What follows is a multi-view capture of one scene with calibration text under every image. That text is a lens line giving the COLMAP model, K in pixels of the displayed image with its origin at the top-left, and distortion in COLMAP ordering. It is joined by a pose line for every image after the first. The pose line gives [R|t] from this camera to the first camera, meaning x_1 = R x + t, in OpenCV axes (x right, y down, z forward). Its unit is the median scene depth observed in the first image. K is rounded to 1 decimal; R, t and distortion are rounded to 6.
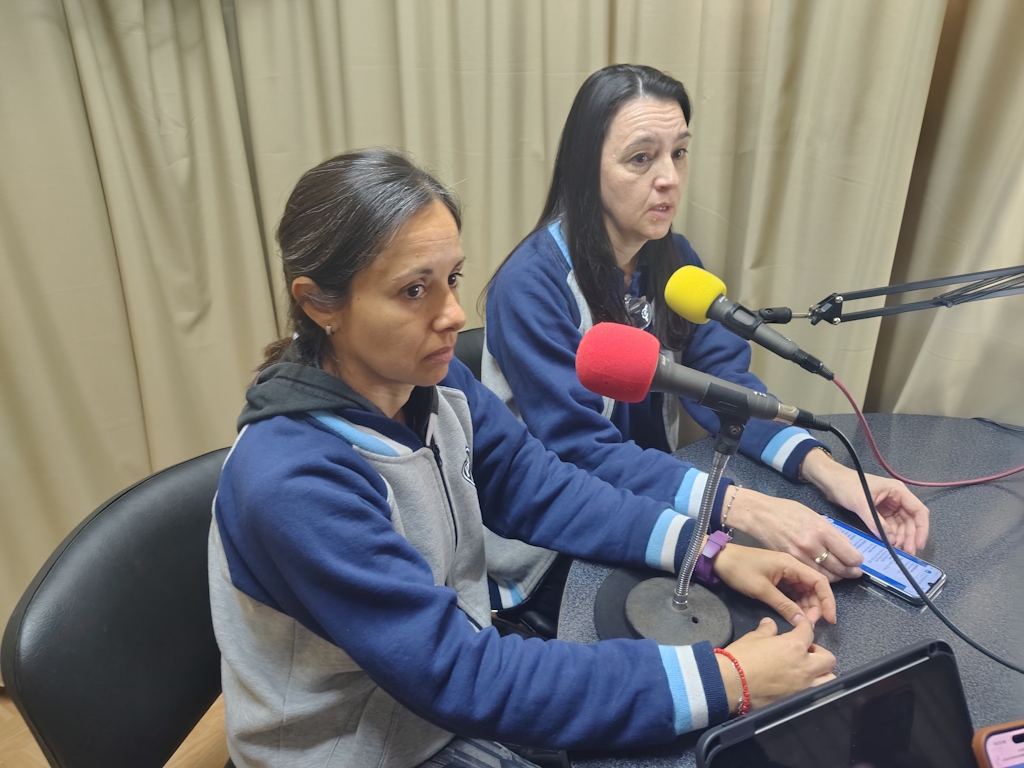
lens RADIAL K [[702.4, 0, 510.1], [0, 702.4, 392.0], [0, 0, 1]] dist [0.003092, -0.002408]
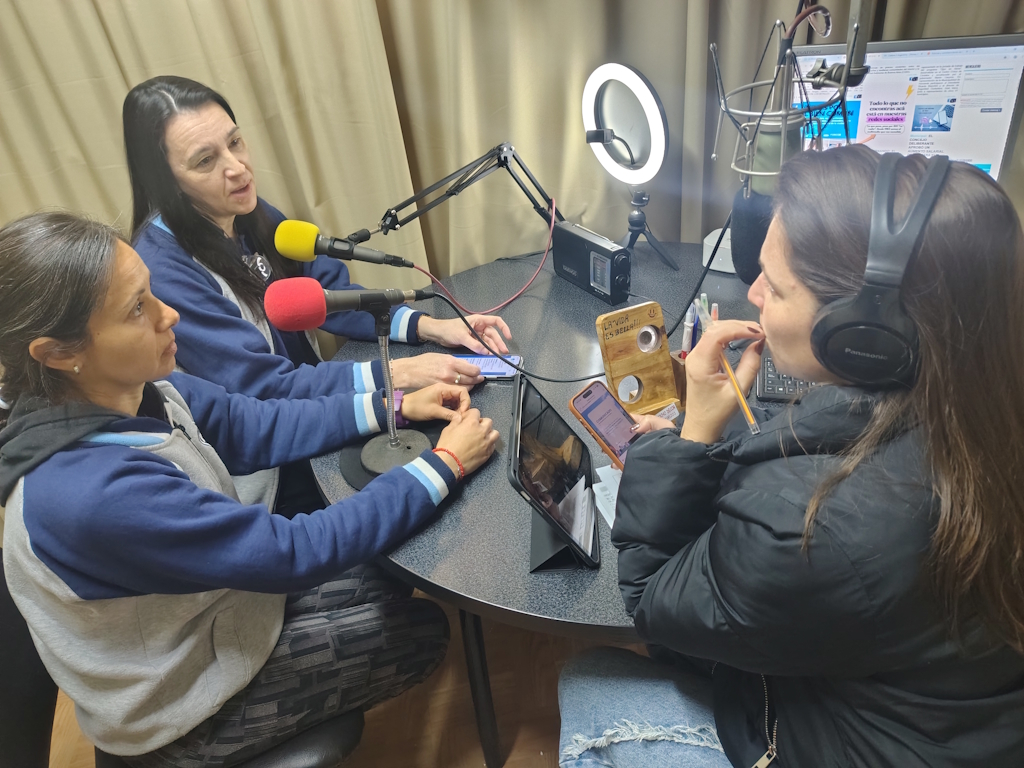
lens RADIAL K [[699.0, 0, 512.0], [0, 699.0, 384.0], [0, 0, 1]] dist [-0.054708, -0.001308]
pose [[0.746151, -0.419170, 0.517258, -0.235464], [0.366289, 0.907227, 0.206812, -0.022020], [-0.555960, 0.035153, 0.830465, -0.296640]]
